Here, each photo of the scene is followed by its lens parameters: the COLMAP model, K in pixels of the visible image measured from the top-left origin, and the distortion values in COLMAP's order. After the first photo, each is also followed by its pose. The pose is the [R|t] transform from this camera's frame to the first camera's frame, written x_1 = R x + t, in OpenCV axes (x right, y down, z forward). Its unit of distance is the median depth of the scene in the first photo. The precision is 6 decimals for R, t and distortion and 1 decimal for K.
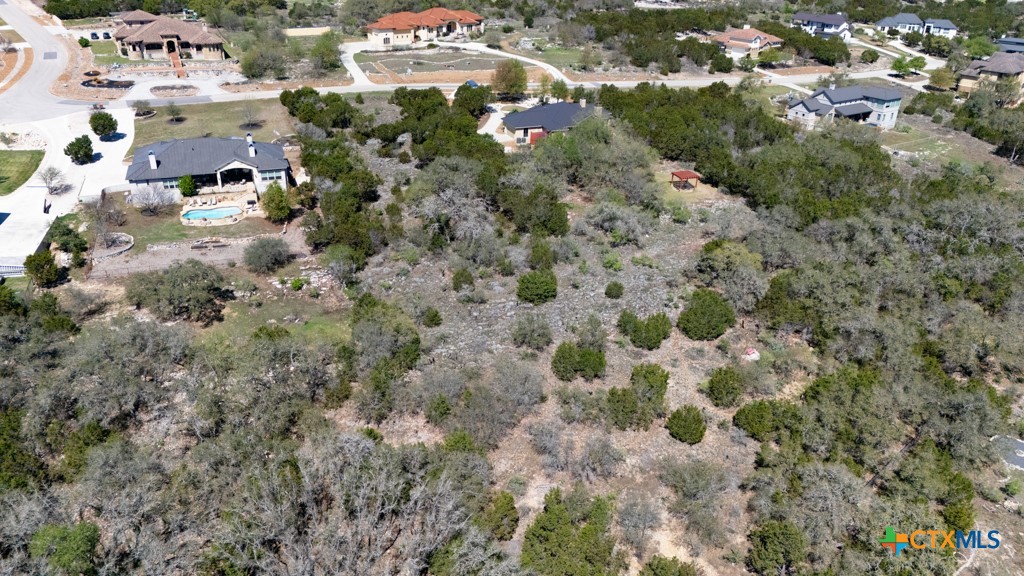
lens RADIAL K [[750.0, 0, 512.0], [0, 750.0, 288.0], [0, 0, 1]] dist [0.058099, -0.049363]
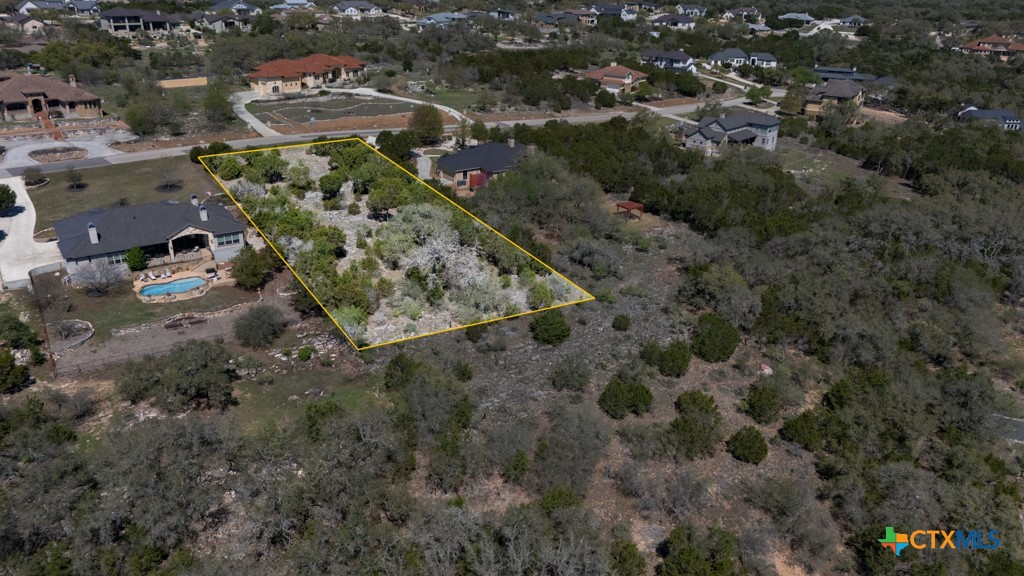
lens RADIAL K [[750.0, 0, 512.0], [0, 750.0, 288.0], [0, 0, 1]] dist [0.058099, -0.049363]
pose [[0.969793, -0.098345, 0.223225, -0.157895], [0.109174, 0.993346, -0.036671, -0.015714], [-0.218133, 0.059934, 0.974077, 0.030530]]
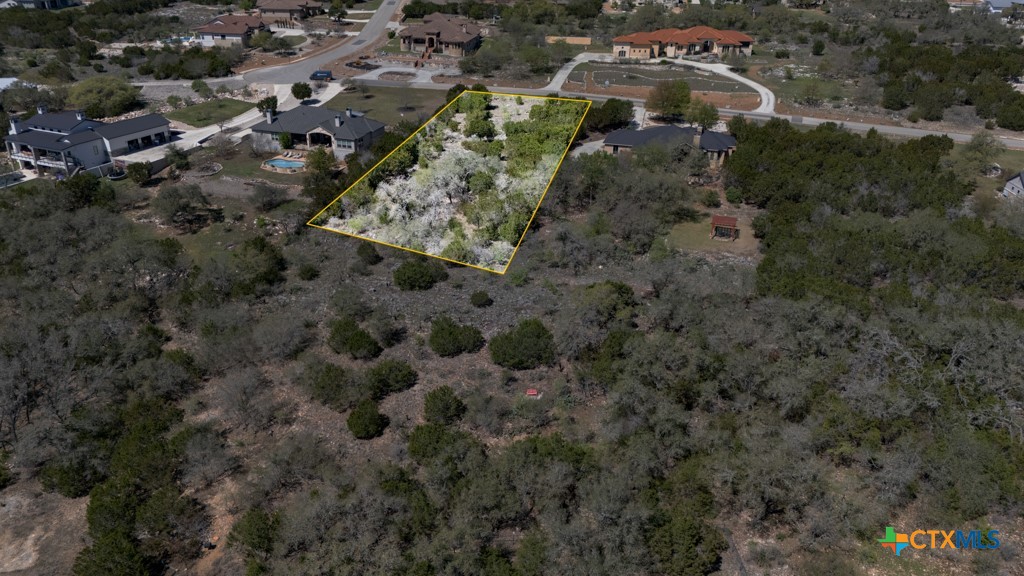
lens RADIAL K [[750.0, 0, 512.0], [0, 750.0, 288.0], [0, 0, 1]] dist [0.058099, -0.049363]
pose [[0.798450, 0.253333, -0.546169, 0.489160], [-0.267357, 0.962006, 0.055361, -0.053056], [0.539442, 0.101819, 0.835844, 0.132955]]
